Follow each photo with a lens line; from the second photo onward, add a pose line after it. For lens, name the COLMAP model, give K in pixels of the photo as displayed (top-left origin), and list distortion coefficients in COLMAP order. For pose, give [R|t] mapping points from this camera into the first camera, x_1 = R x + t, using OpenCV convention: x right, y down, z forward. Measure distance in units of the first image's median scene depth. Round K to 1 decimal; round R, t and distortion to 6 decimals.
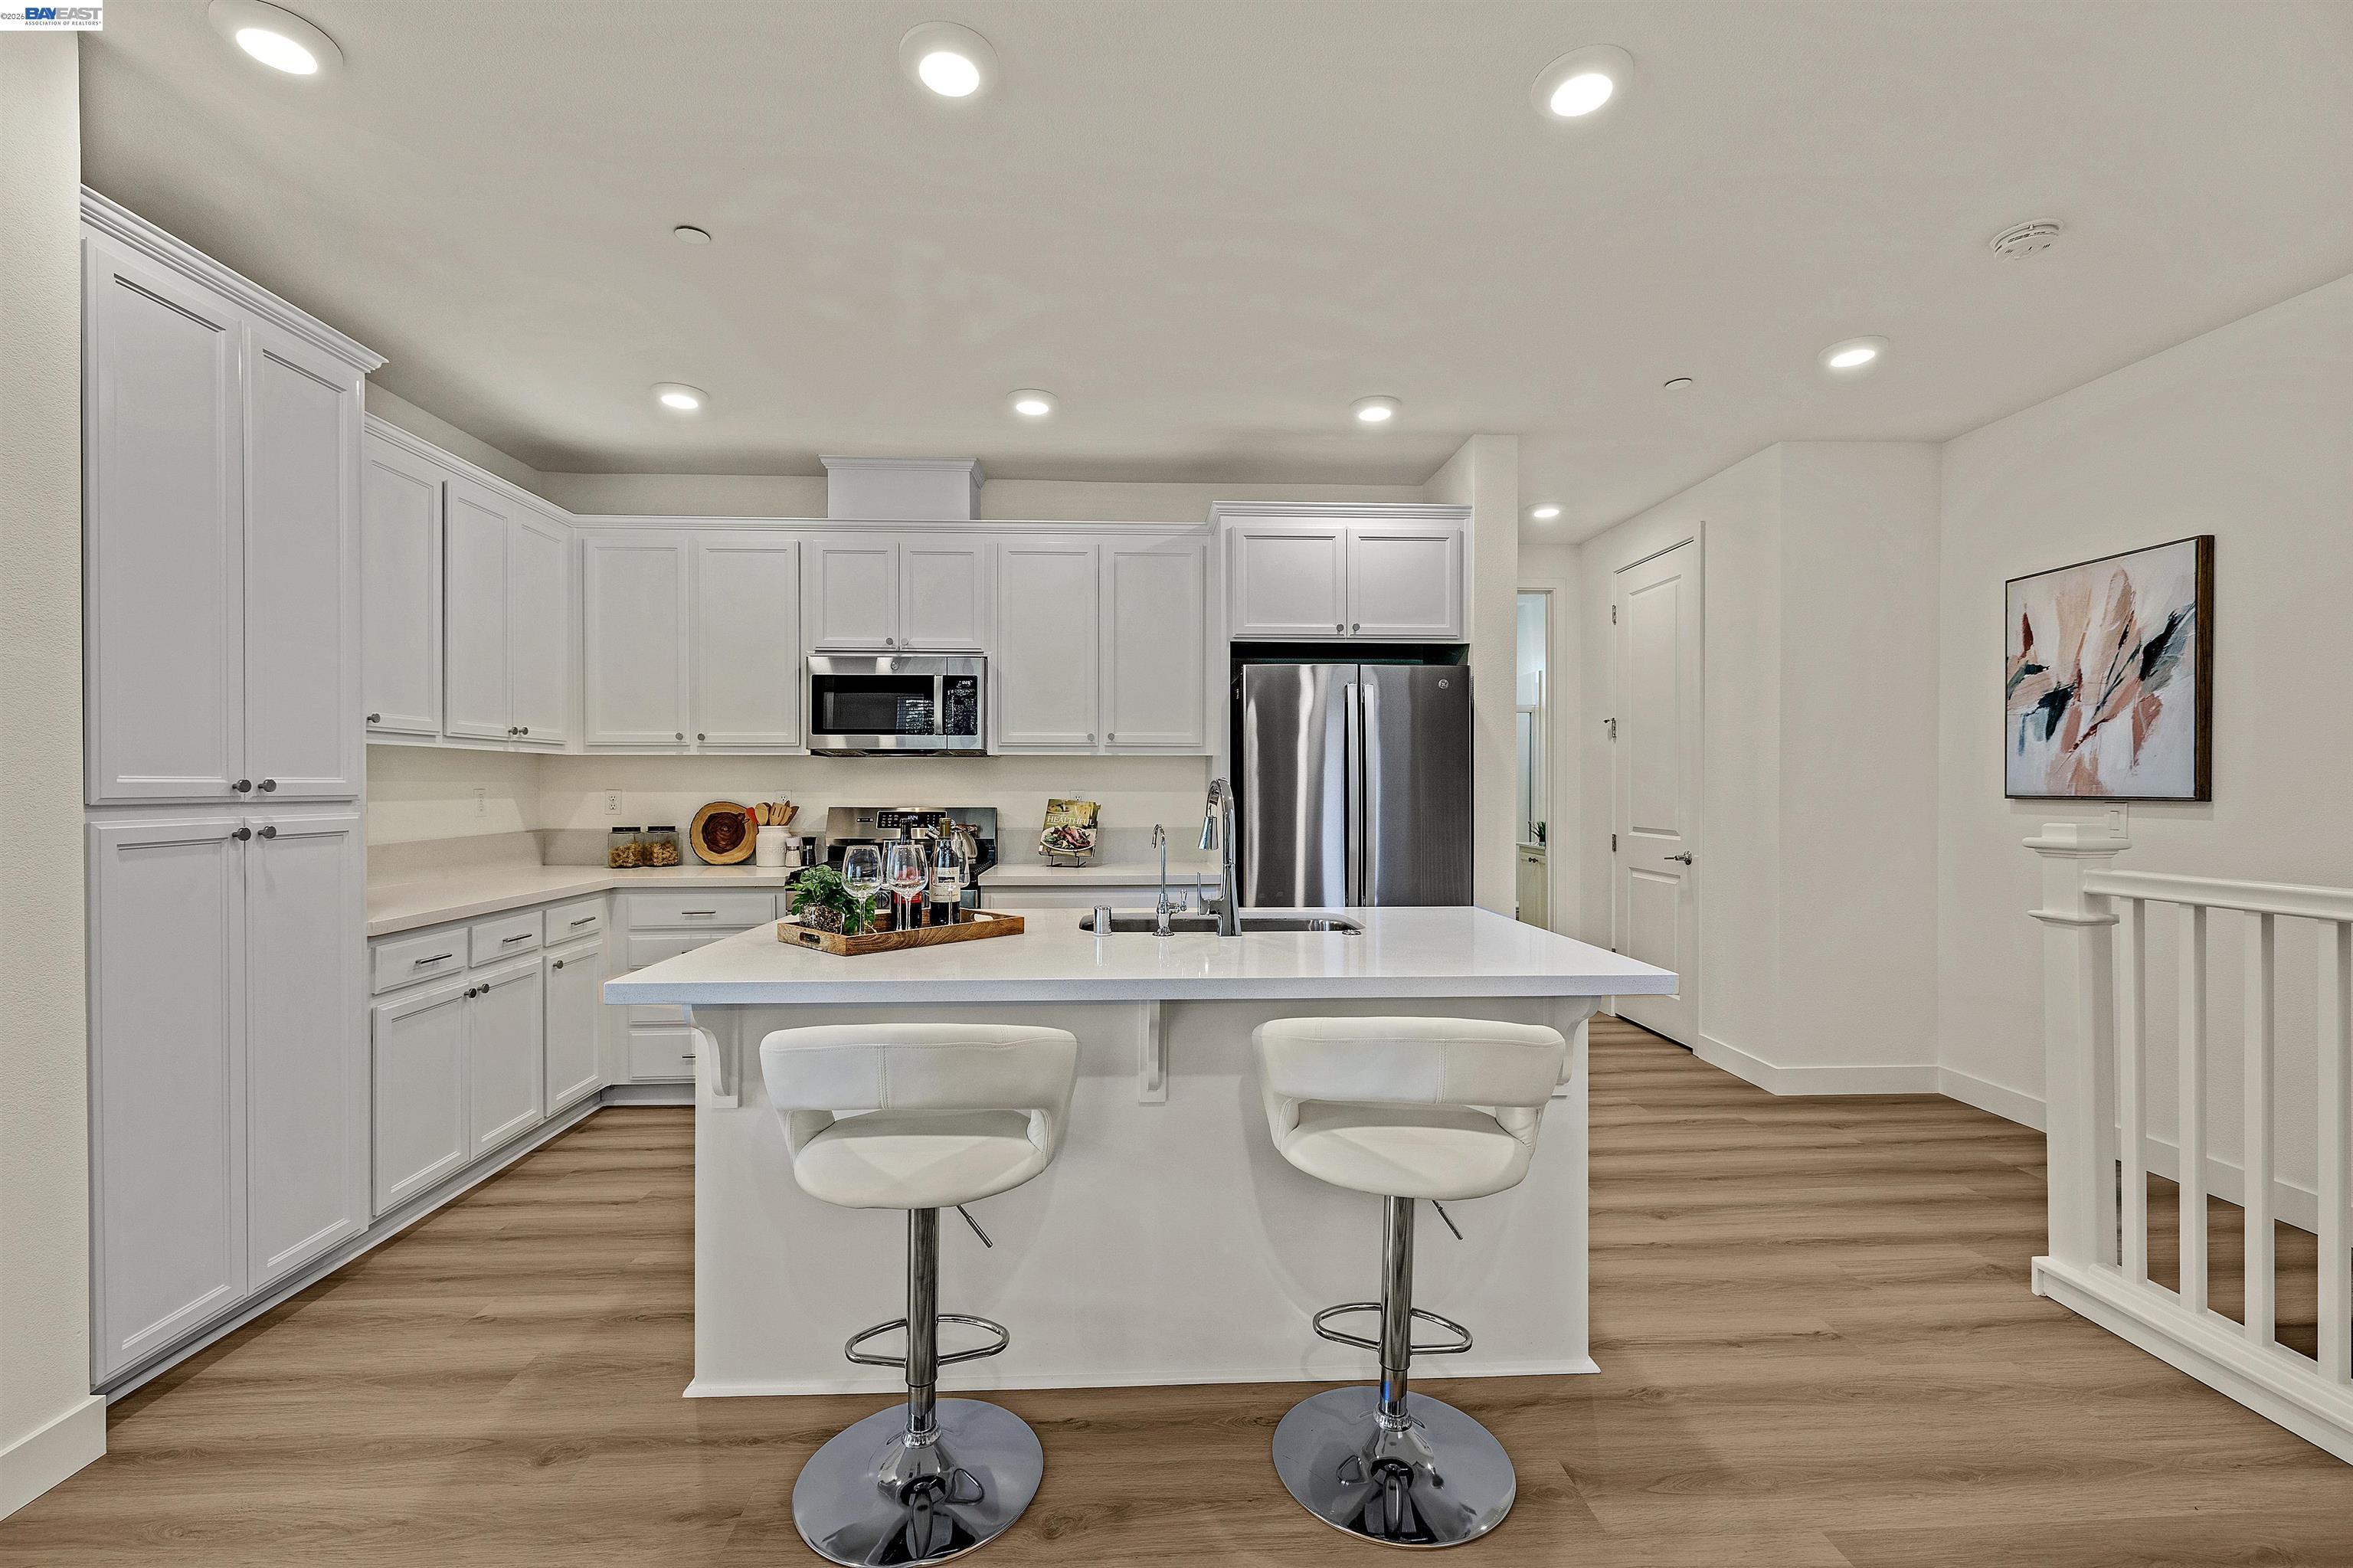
lens RADIAL K [[983.1, 0, 1170.6], [0, 983.1, 784.5], [0, 0, 1]] dist [0.000422, -0.000185]
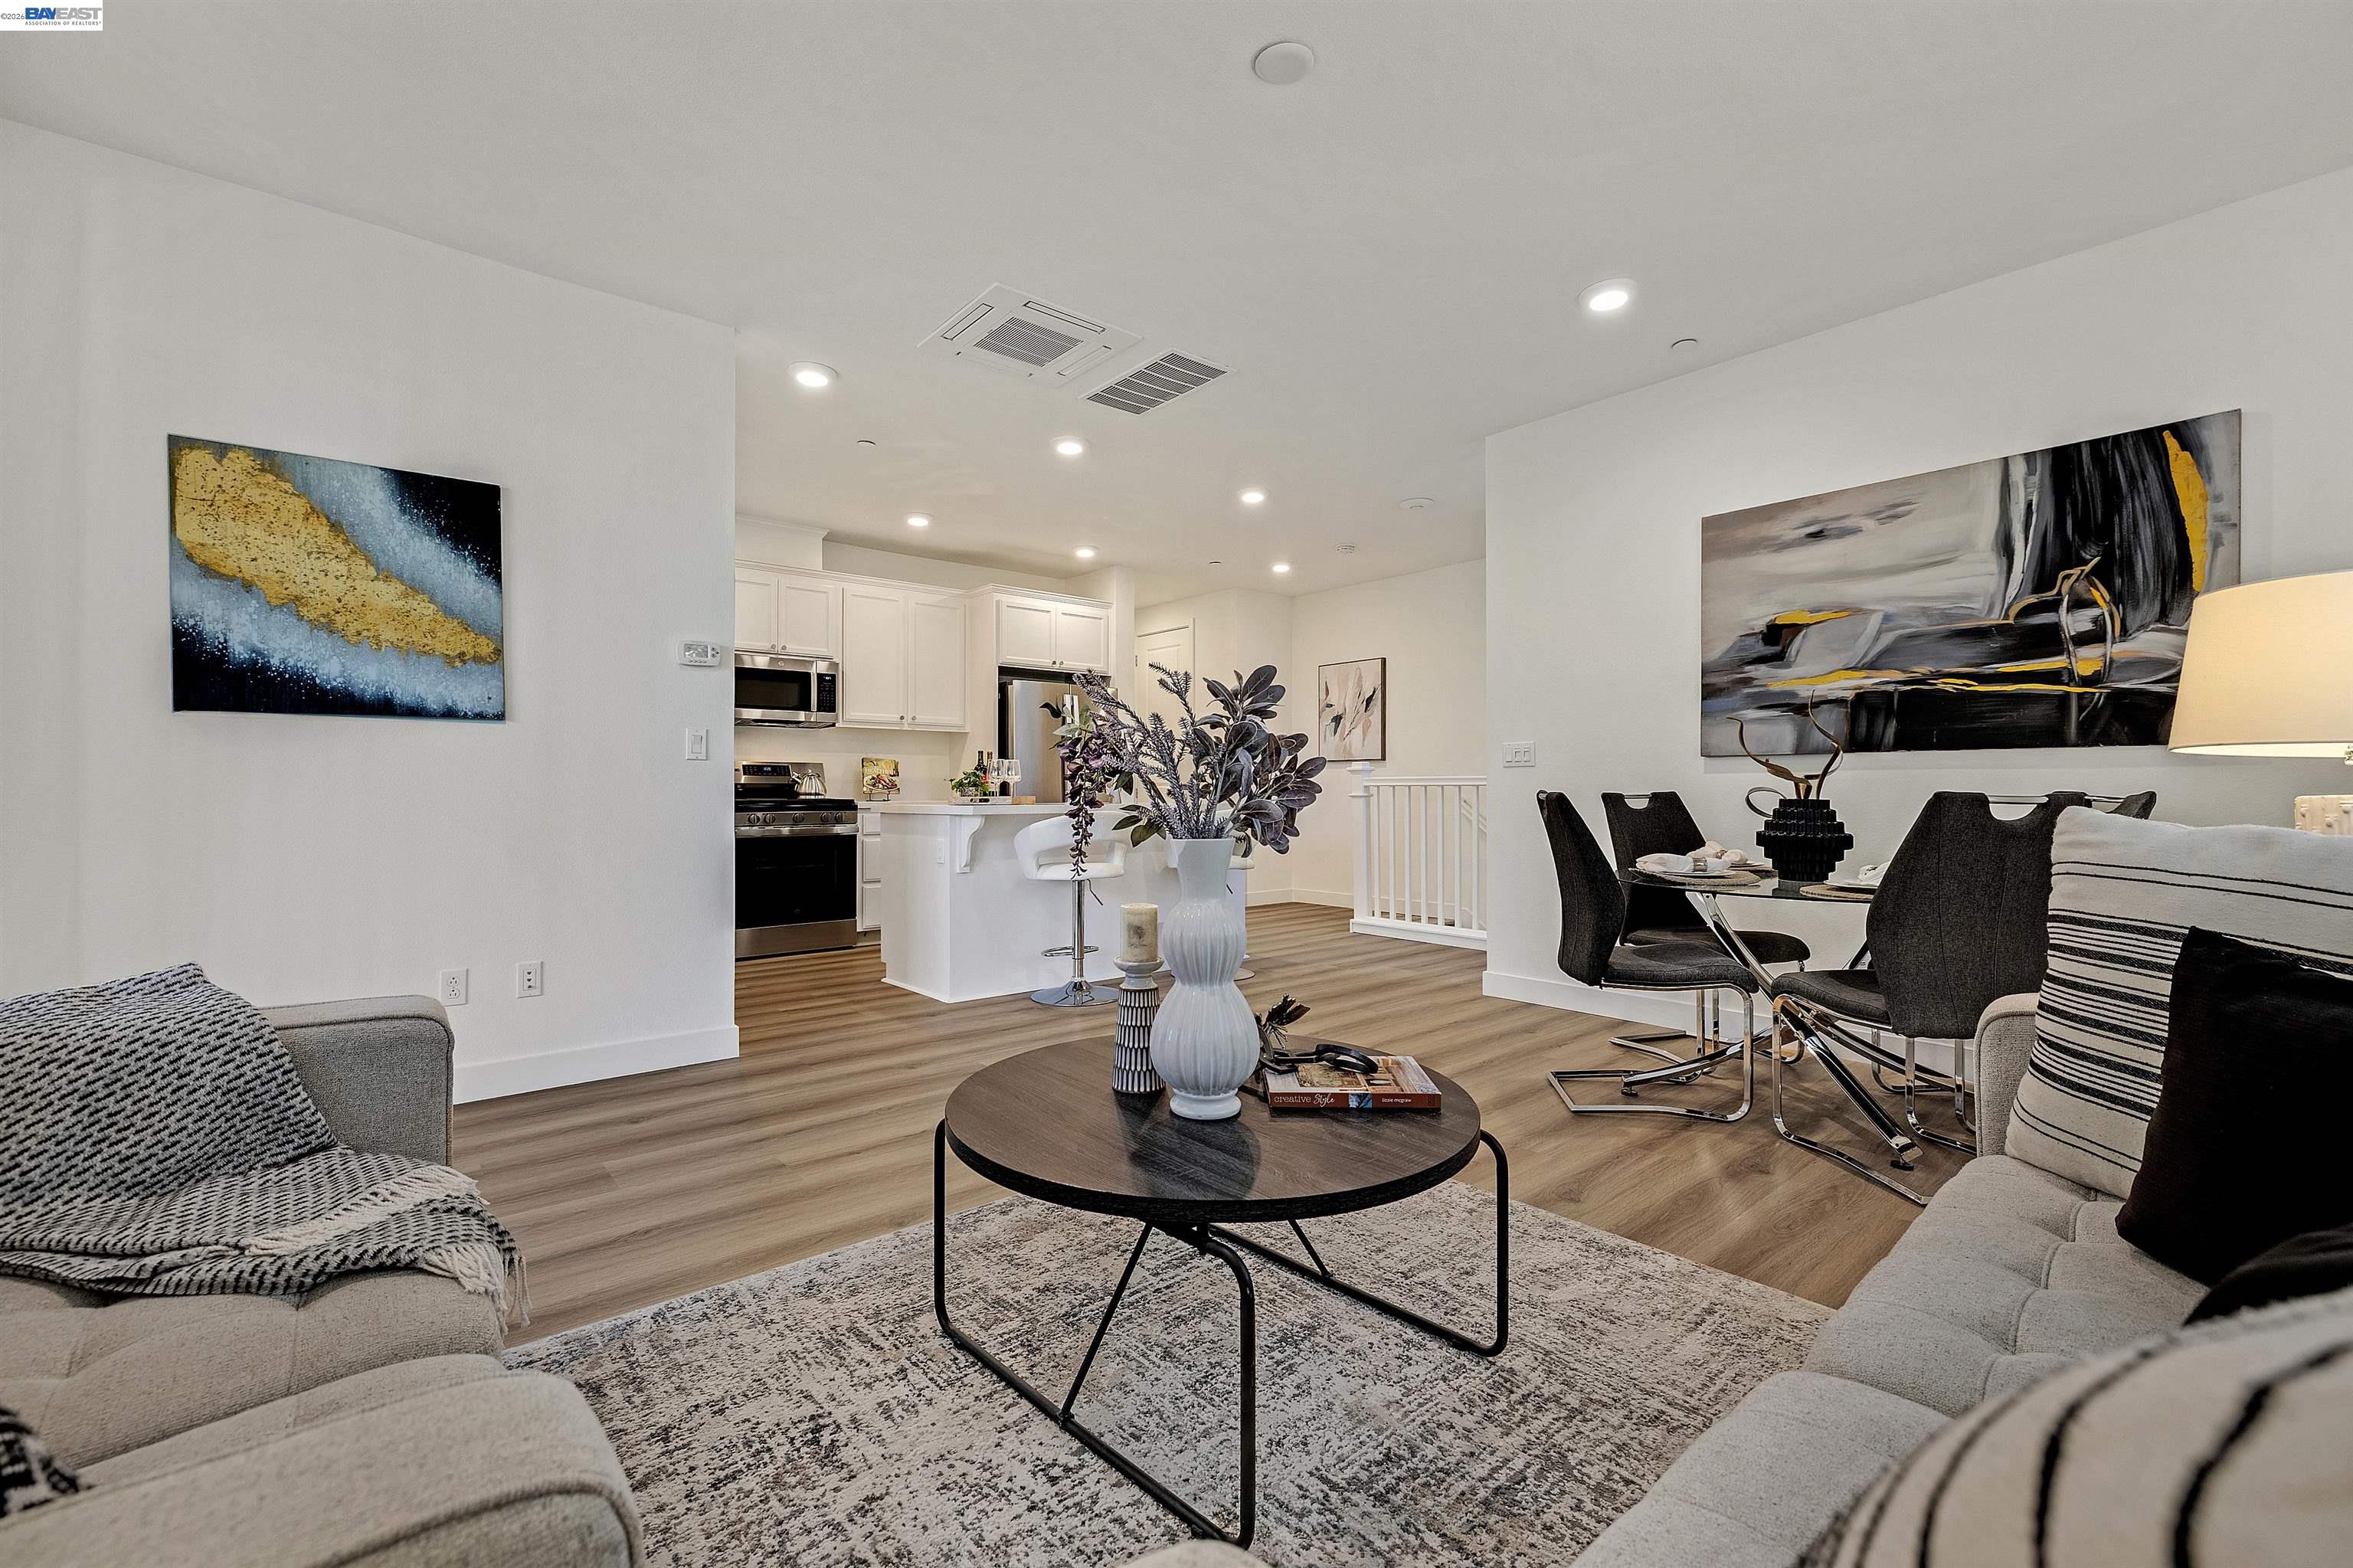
lens RADIAL K [[983.1, 0, 1170.6], [0, 983.1, 784.5], [0, 0, 1]] dist [0.000422, -0.000185]
pose [[0.795571, 0.002082, 0.605856, -0.745474], [0.001493, 0.999984, -0.005398, 0.073002], [-0.605858, 0.005199, 0.795556, -0.556109]]
